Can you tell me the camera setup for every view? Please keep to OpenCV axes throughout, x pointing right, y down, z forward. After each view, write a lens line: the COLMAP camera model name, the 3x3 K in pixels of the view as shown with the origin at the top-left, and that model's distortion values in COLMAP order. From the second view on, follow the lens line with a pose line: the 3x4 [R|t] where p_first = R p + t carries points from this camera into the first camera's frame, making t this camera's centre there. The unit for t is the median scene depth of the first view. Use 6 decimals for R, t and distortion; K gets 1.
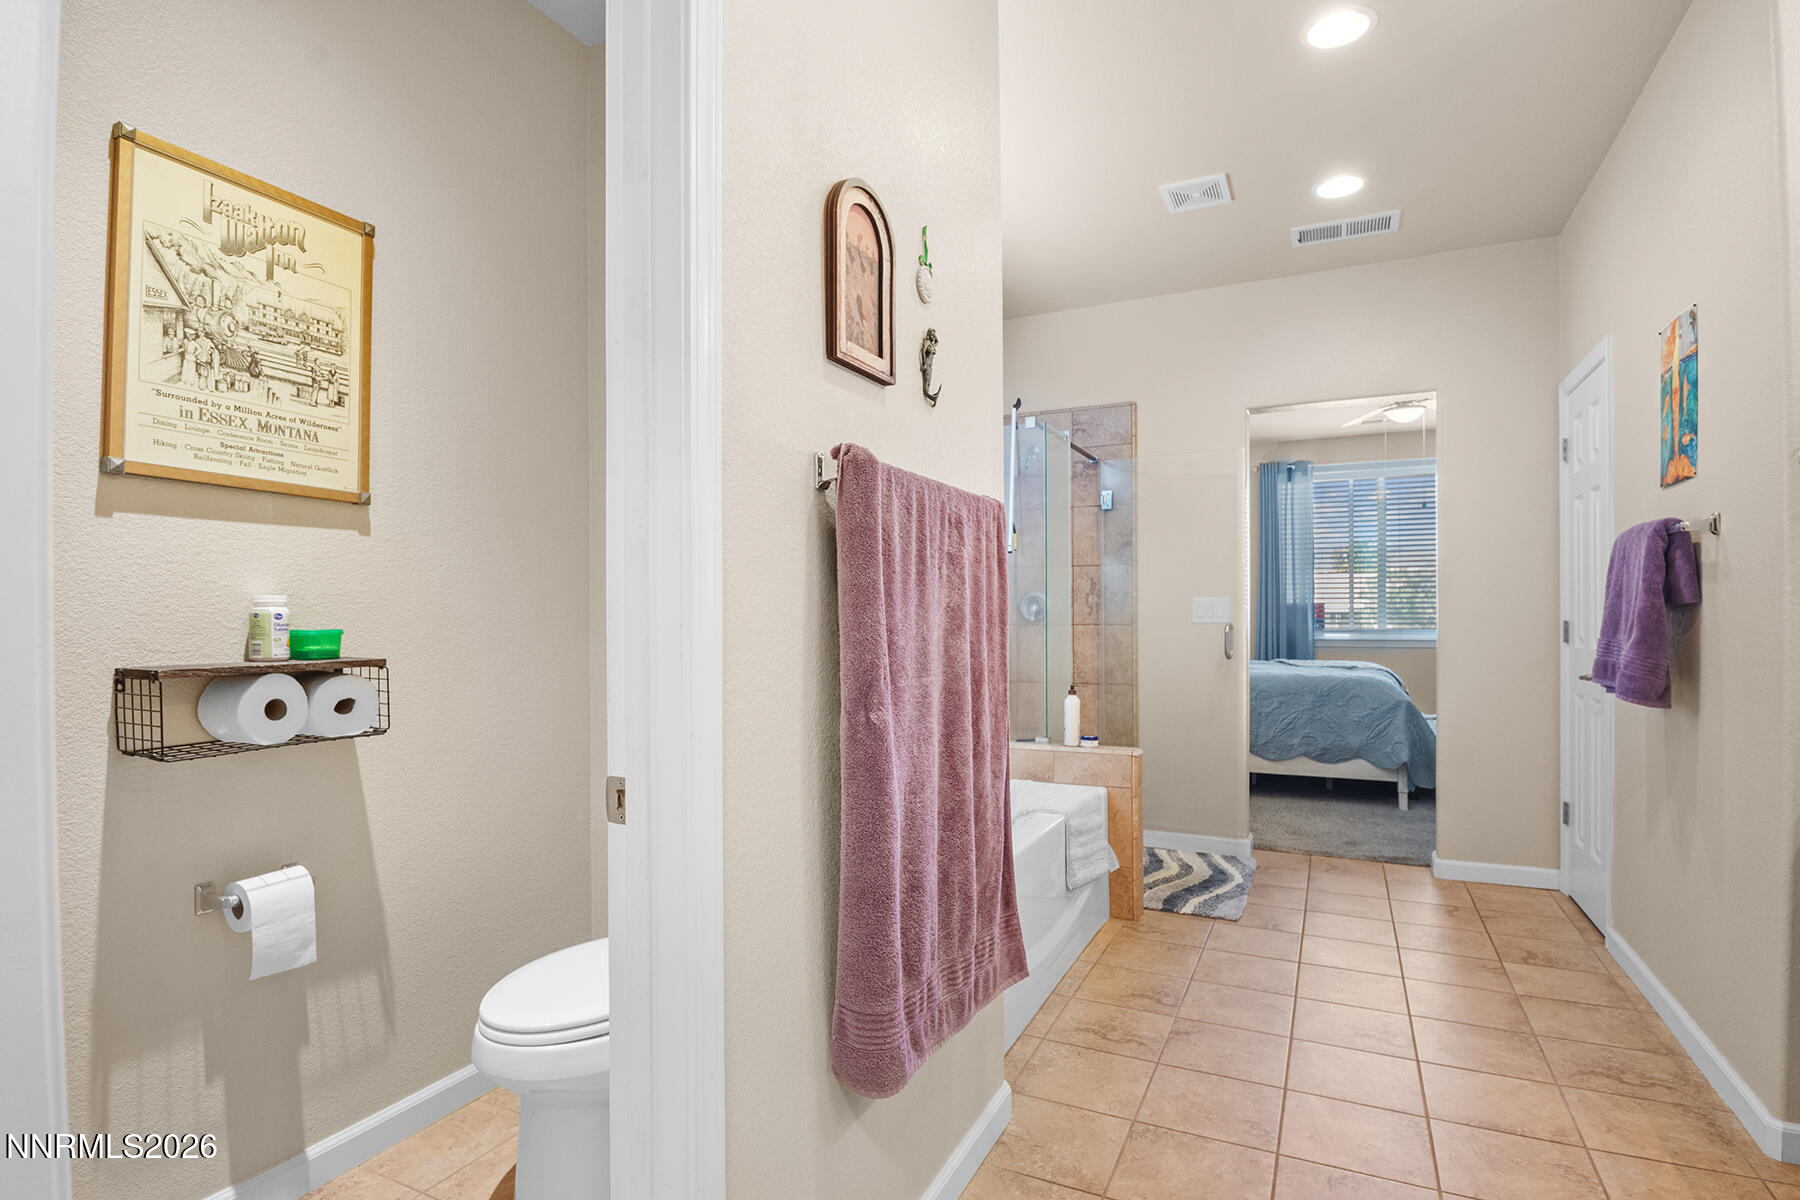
lens RADIAL K [[909.4, 0, 879.3], [0, 909.4, 621.1], [0, 0, 1]] dist [-0.000422, -0.017653]
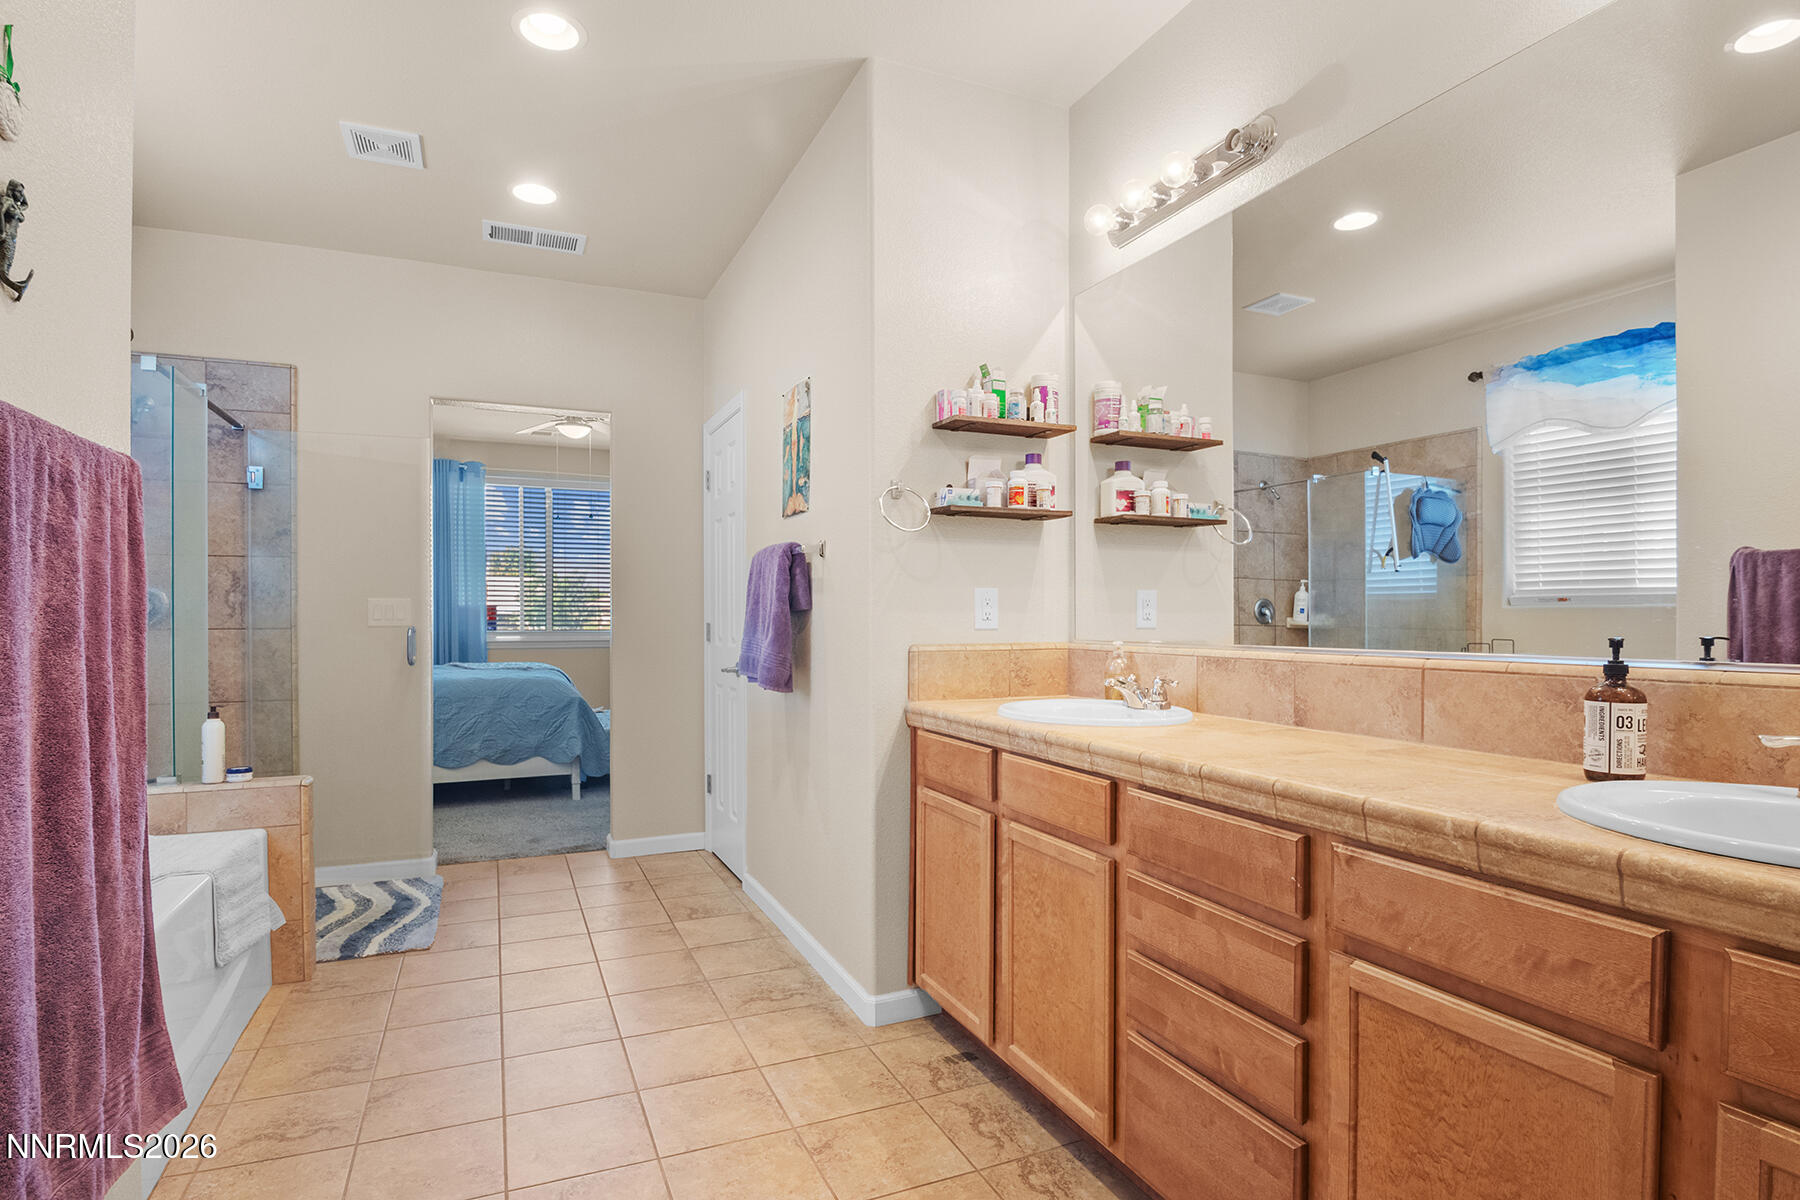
lens RADIAL K [[909.4, 0, 879.3], [0, 909.4, 621.1], [0, 0, 1]] dist [-0.000422, -0.017653]
pose [[0.645854, -0.000775, 0.763460, -0.015301], [0.002401, 0.999997, -0.001016, -0.001172], [-0.763457, 0.002489, 0.645854, 0.055073]]
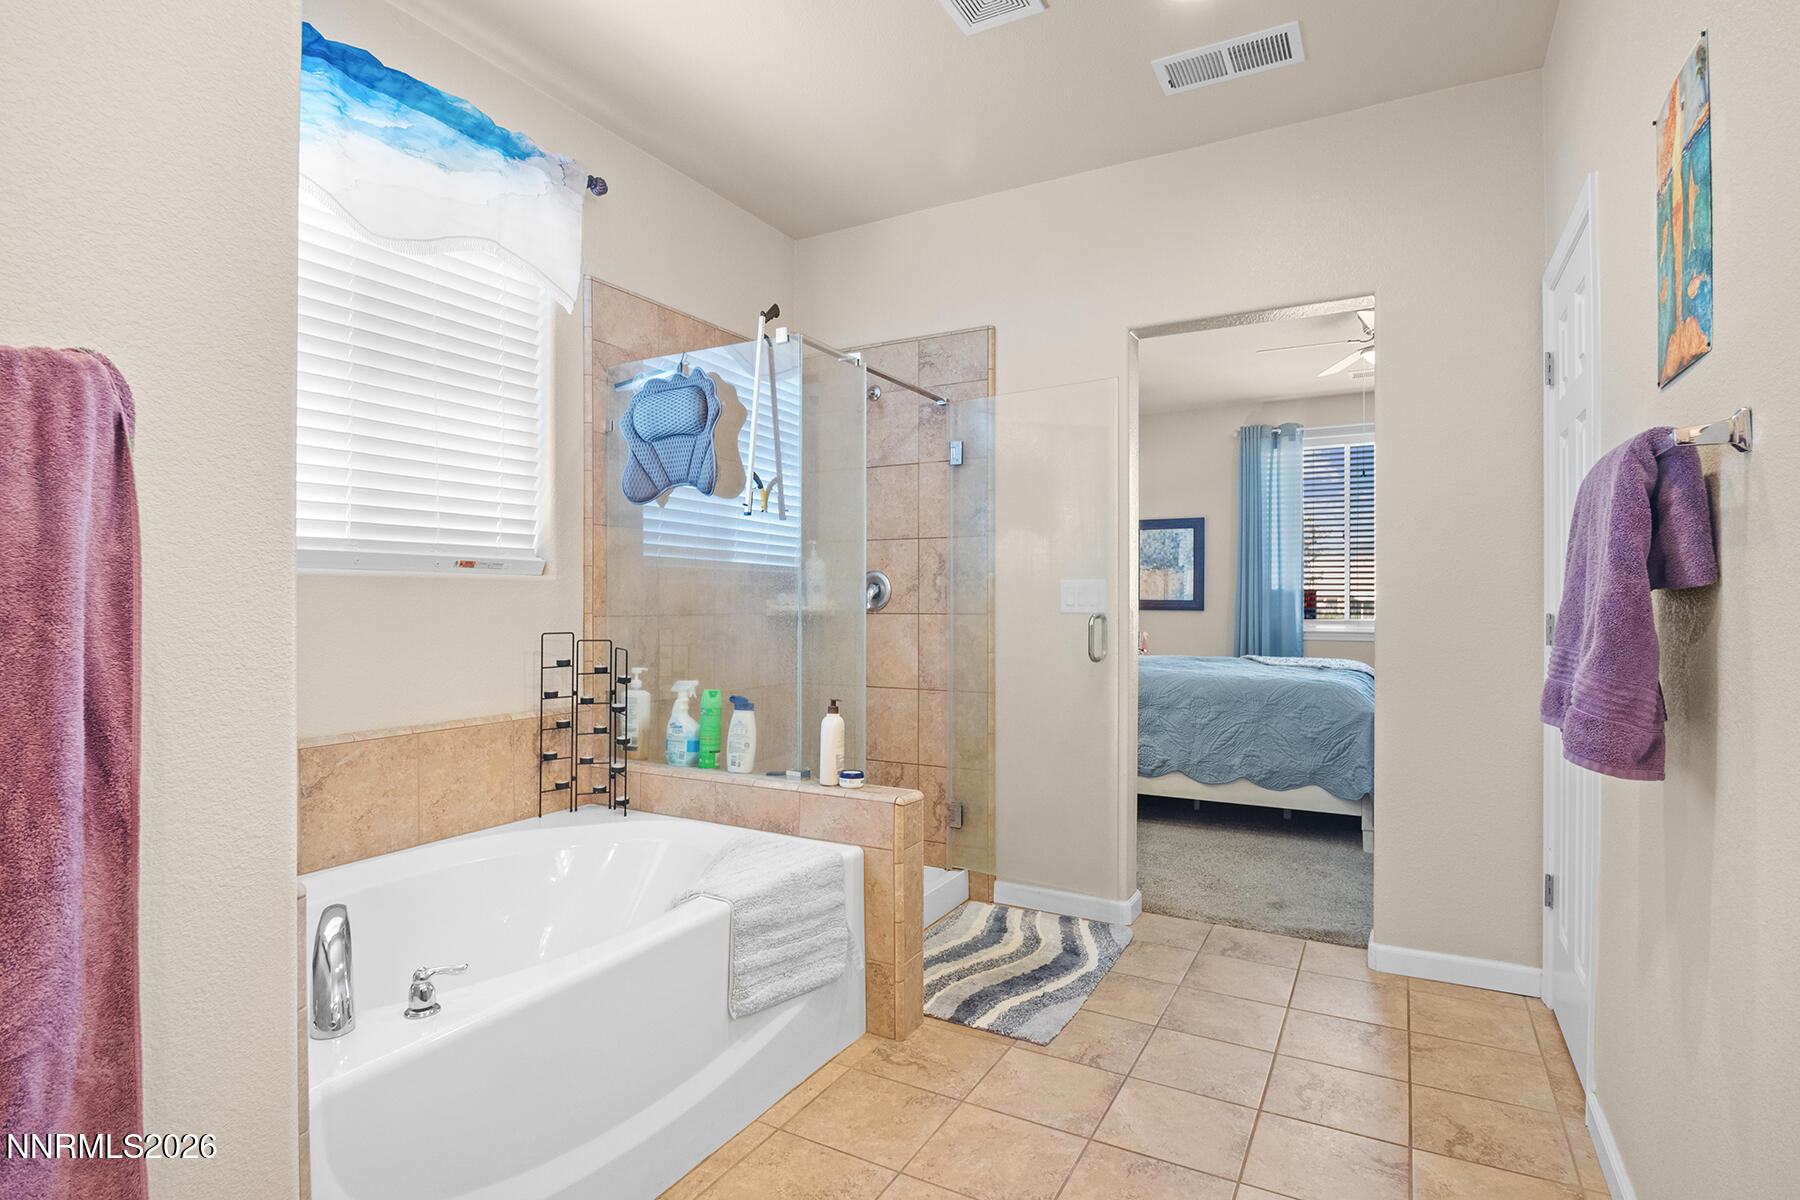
lens RADIAL K [[905.7, 0, 887.9], [0, 905.7, 601.8], [0, 0, 1]] dist [-0.000649, -0.016010]
pose [[0.998859, 0.006465, -0.047326, 0.313561], [-0.006688, 0.999967, -0.004553, -0.003763], [0.047295, 0.004865, 0.998869, 0.313123]]
